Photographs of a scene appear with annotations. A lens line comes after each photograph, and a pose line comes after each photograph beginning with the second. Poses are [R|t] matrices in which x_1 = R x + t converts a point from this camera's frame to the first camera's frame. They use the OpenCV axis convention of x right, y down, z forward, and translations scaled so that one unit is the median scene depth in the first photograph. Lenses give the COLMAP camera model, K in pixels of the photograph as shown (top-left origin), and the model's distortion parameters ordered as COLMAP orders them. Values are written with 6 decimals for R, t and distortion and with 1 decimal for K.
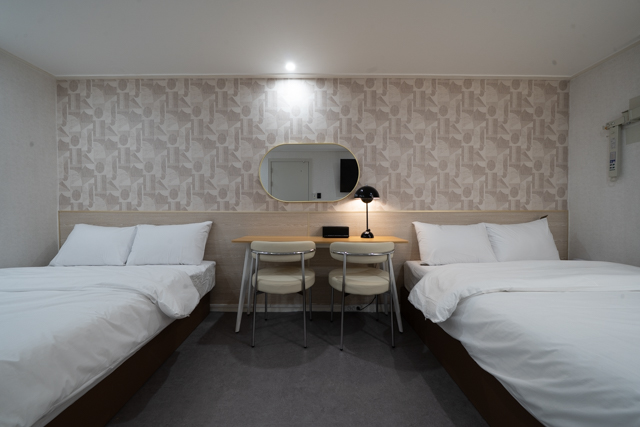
lens RADIAL K [[220.6, 0, 321.5], [0, 220.6, 215.7], [0, 0, 1]] dist [-0.008370, 0.000335]
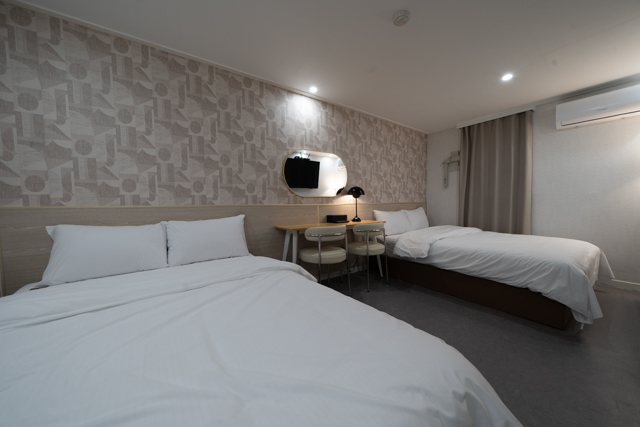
lens RADIAL K [[220.6, 0, 301.7], [0, 220.6, 218.8], [0, 0, 1]] dist [-0.008370, 0.000335]
pose [[0.833214, -0.045279, 0.551094, -0.852754], [0.027410, 0.998799, 0.040620, 0.010767], [-0.552271, -0.018739, 0.833454, -0.025017]]
